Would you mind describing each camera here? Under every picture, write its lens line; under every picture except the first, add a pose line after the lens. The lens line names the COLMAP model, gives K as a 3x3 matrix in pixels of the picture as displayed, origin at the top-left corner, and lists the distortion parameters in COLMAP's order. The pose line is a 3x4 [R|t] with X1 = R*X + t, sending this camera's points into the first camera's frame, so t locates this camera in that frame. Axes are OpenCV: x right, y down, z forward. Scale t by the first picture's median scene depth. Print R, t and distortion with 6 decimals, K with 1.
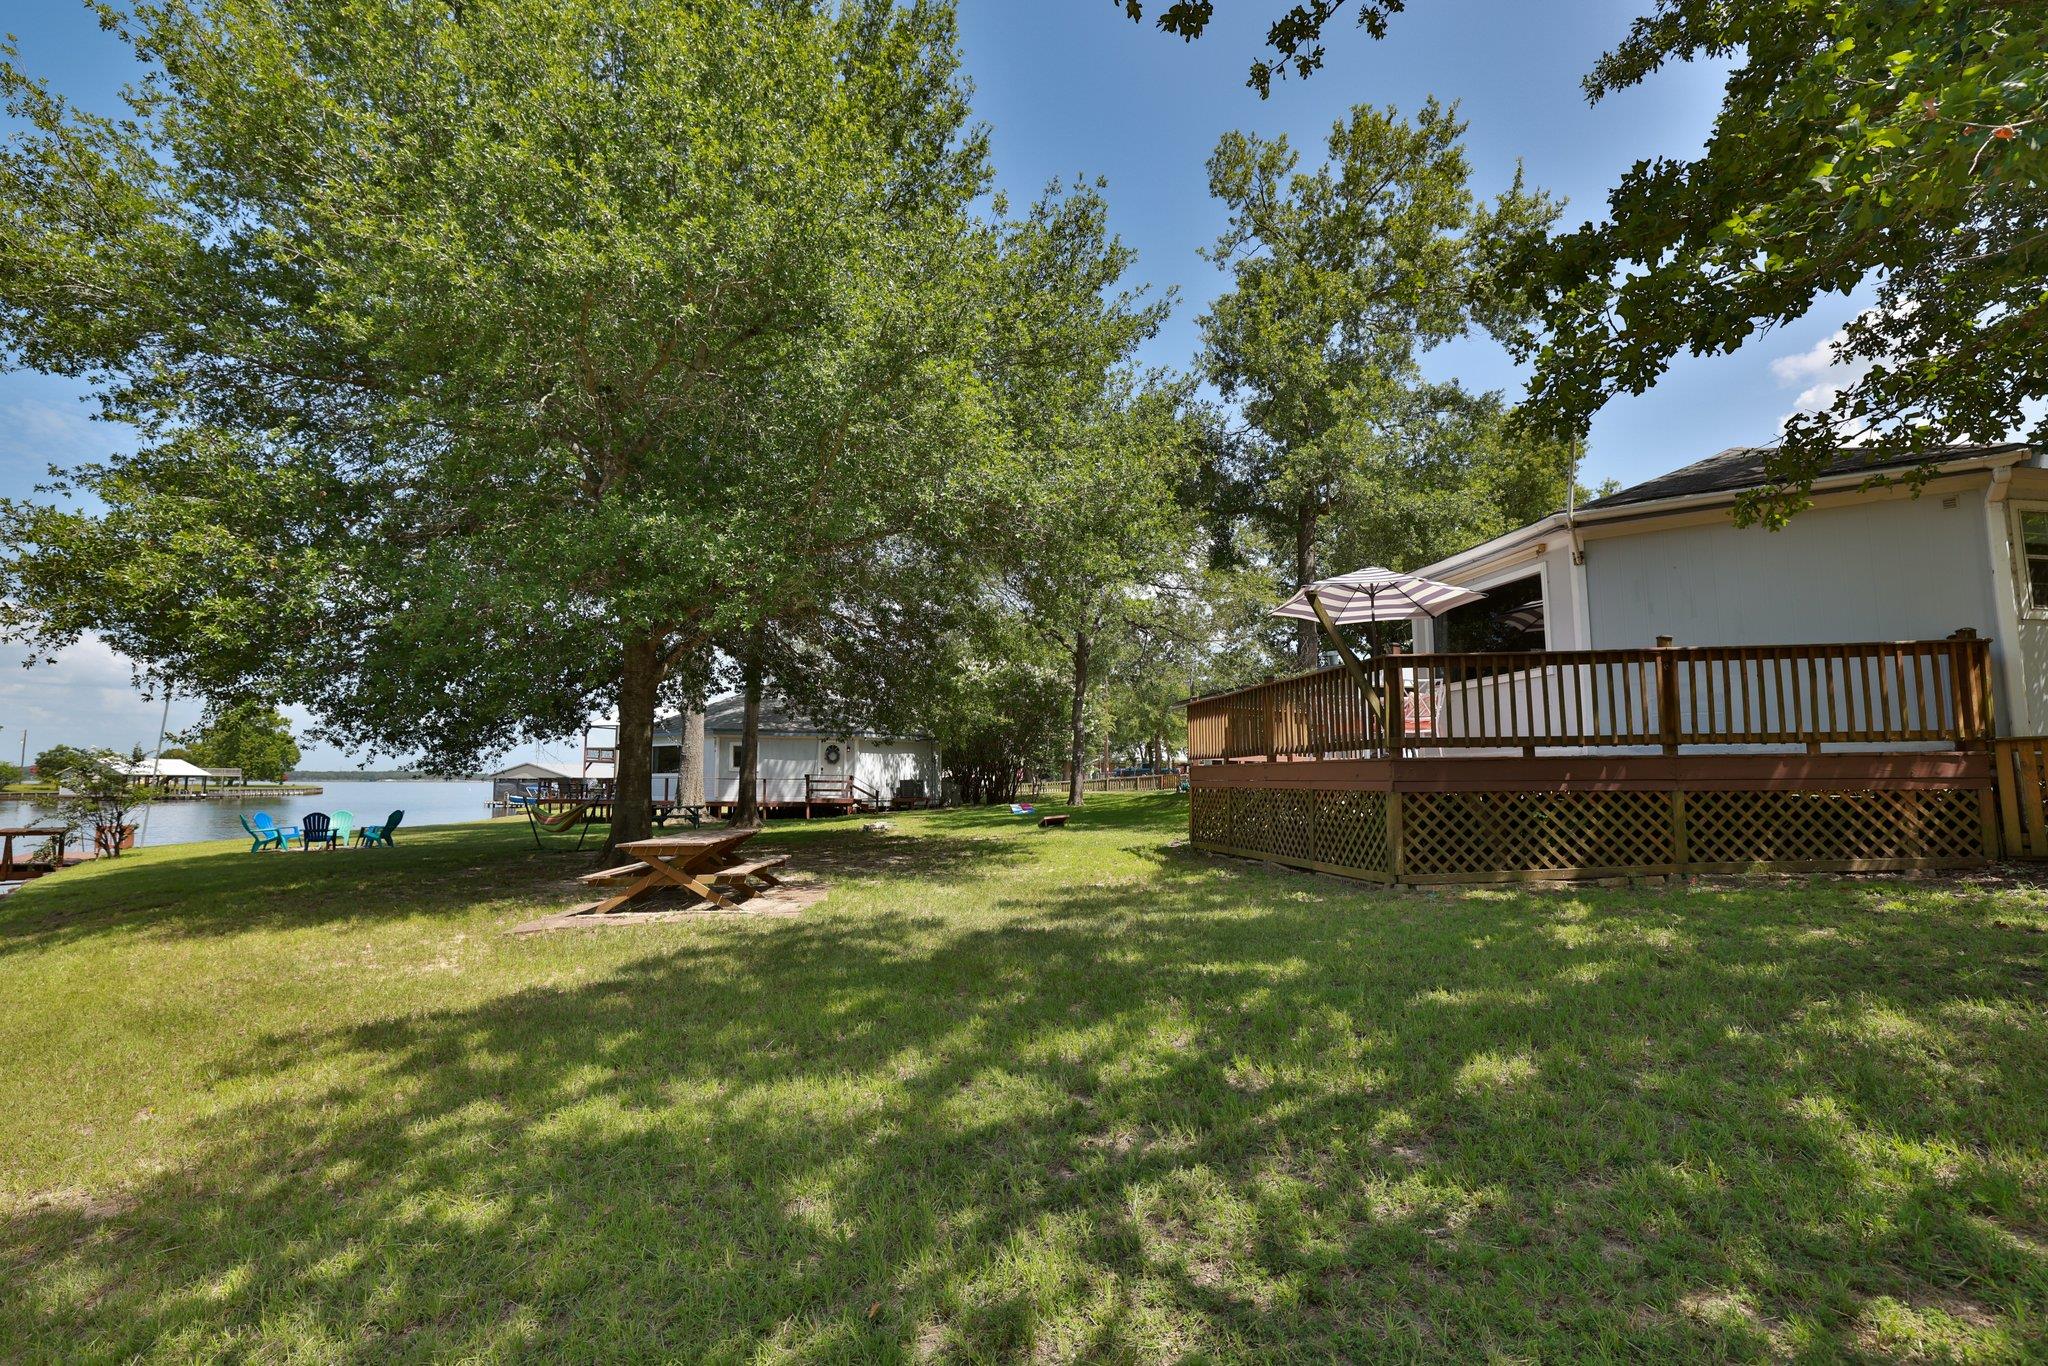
lens RADIAL K [[940.9, 0, 1001.9], [0, 940.9, 675.1], [0, 0, 1]] dist [-0.003548, 0.002696]
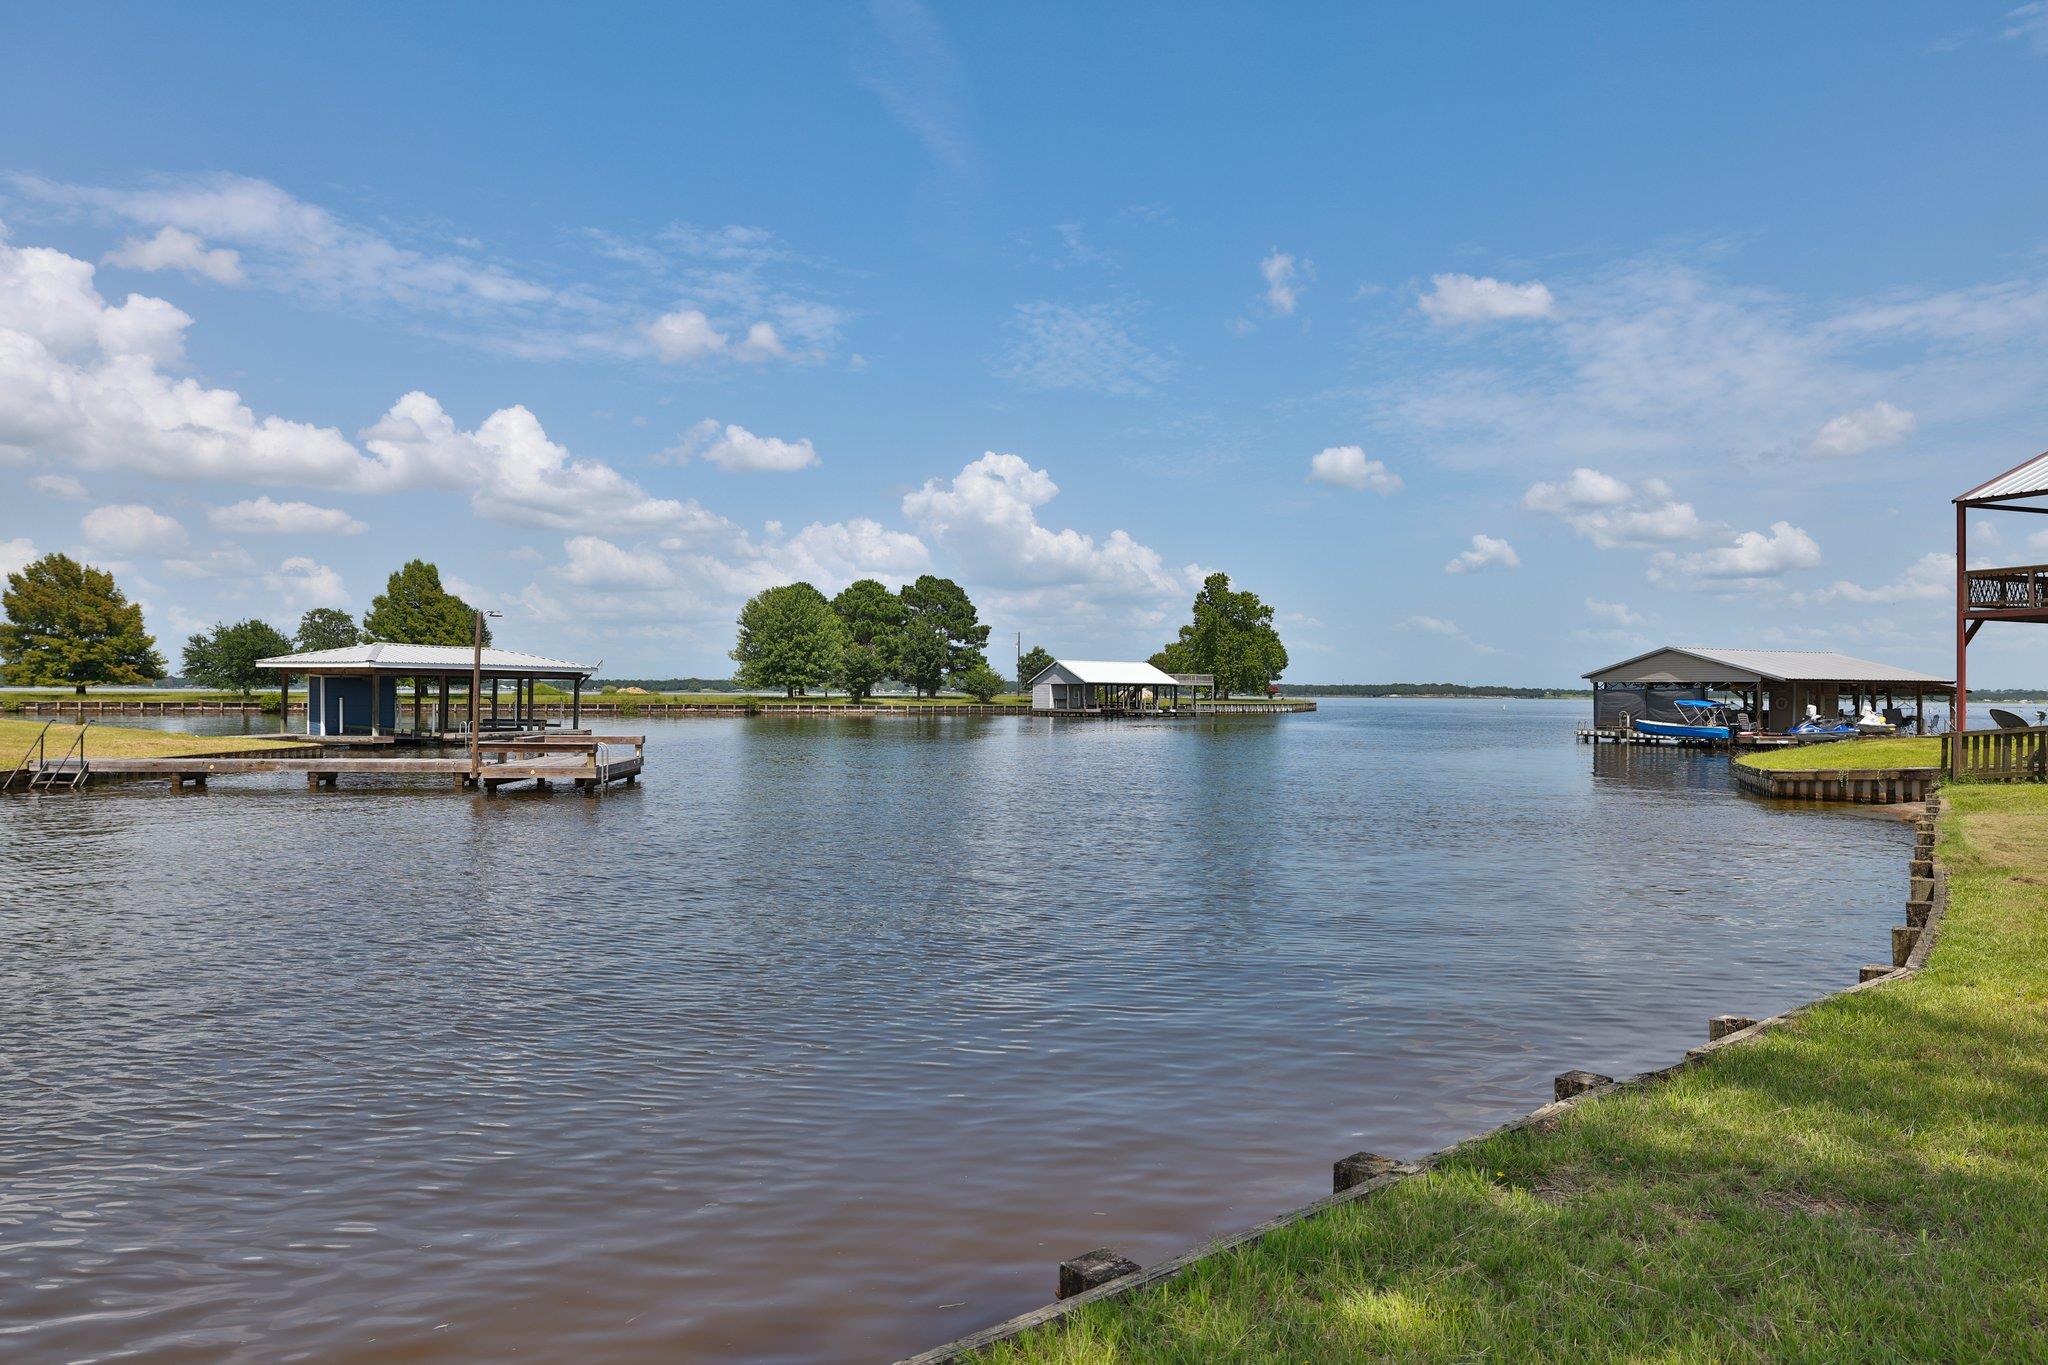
lens RADIAL K [[1231.4, 0, 1028.4], [0, 1231.4, 685.3], [0, 0, 1]] dist [-0.002255, -0.000232]
pose [[0.644380, -0.003396, -0.764698, -0.348413], [0.082379, 0.994479, 0.065001, 0.065465], [0.760256, -0.104880, 0.641102, 0.552451]]
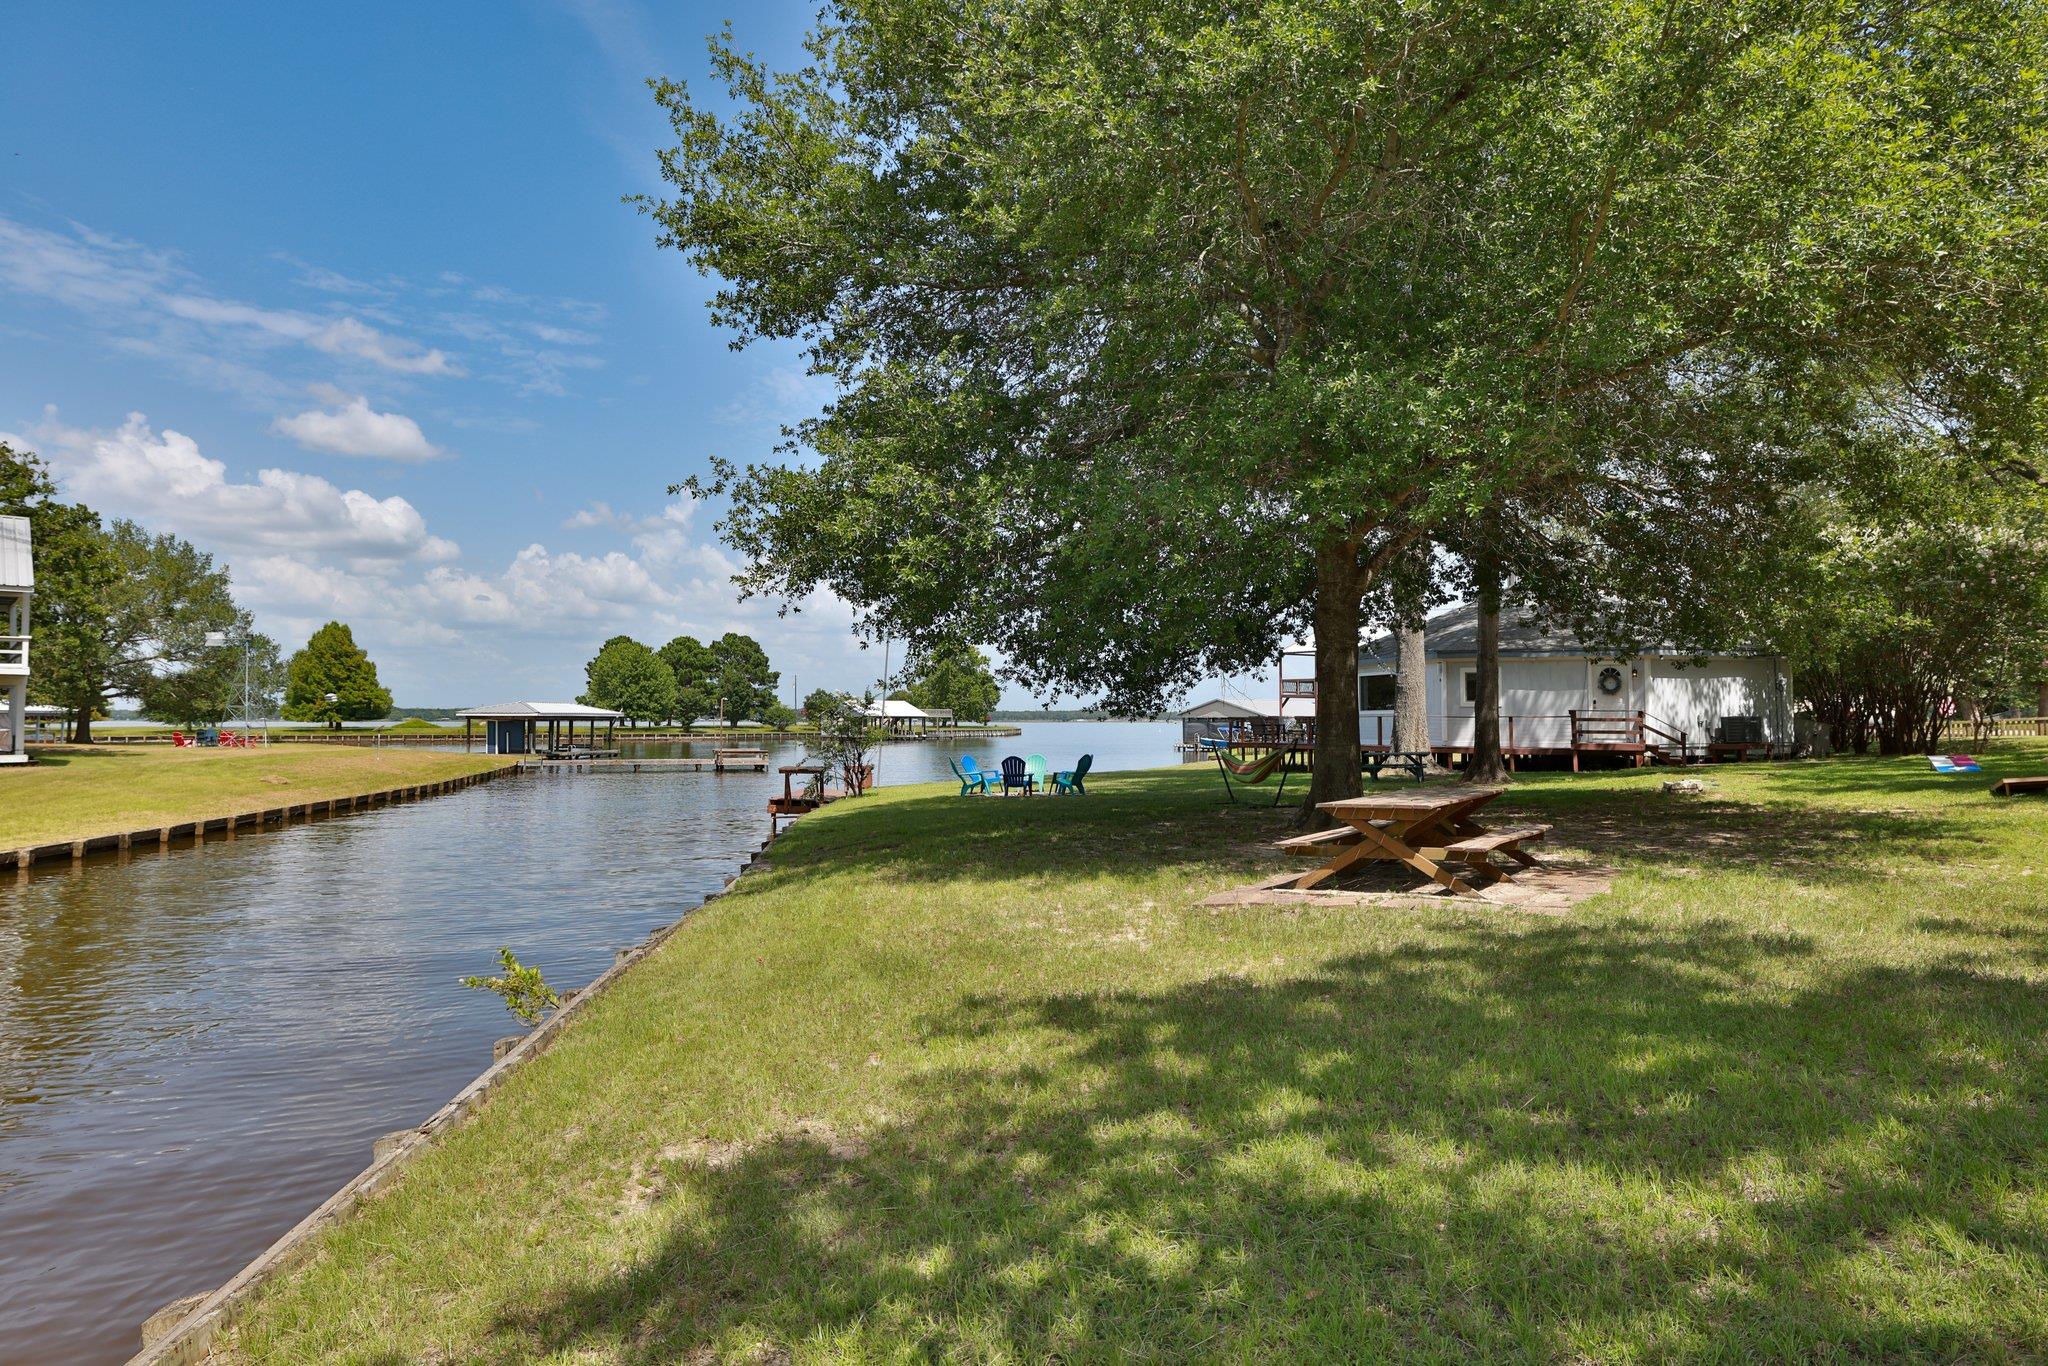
lens RADIAL K [[1220.6, 0, 1007.5], [0, 1220.6, 680.7], [0, 0, 1]] dist [-0.023558, 0.018626]
pose [[0.803183, -0.022457, -0.595309, -0.005358], [0.070767, 0.995810, 0.057913, -0.000241], [0.591514, -0.088643, 0.801407, 0.029198]]
